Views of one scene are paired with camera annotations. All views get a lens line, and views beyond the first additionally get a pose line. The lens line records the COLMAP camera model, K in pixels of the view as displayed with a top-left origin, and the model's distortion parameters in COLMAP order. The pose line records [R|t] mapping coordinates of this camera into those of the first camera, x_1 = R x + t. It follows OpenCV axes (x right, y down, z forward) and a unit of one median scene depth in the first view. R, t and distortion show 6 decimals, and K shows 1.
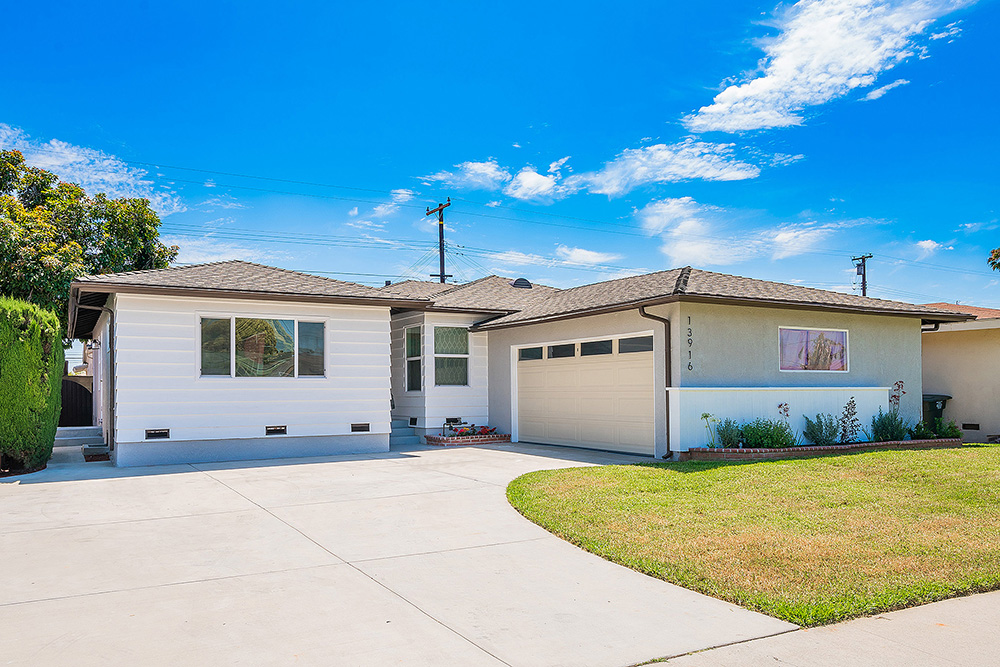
lens RADIAL K [[766.3, 0, 500.0], [0, 766.3, 333.5], [0, 0, 1]] dist [0.001473, 0.000357]
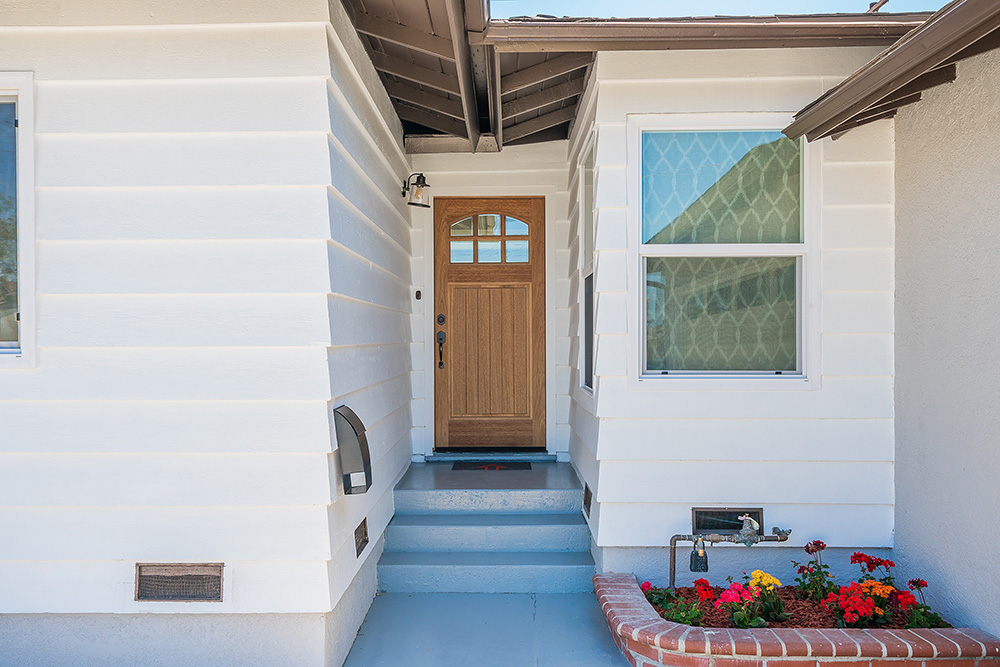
lens RADIAL K [[879.5, 0, 500.0], [0, 879.5, 333.5], [0, 0, 1]] dist [0.148131, 0.001439]
pose [[0.854832, 0.021474, -0.518461, 0.022852], [0.029074, 0.995592, 0.089174, 0.028275], [0.518090, -0.091303, 0.850439, 0.725626]]
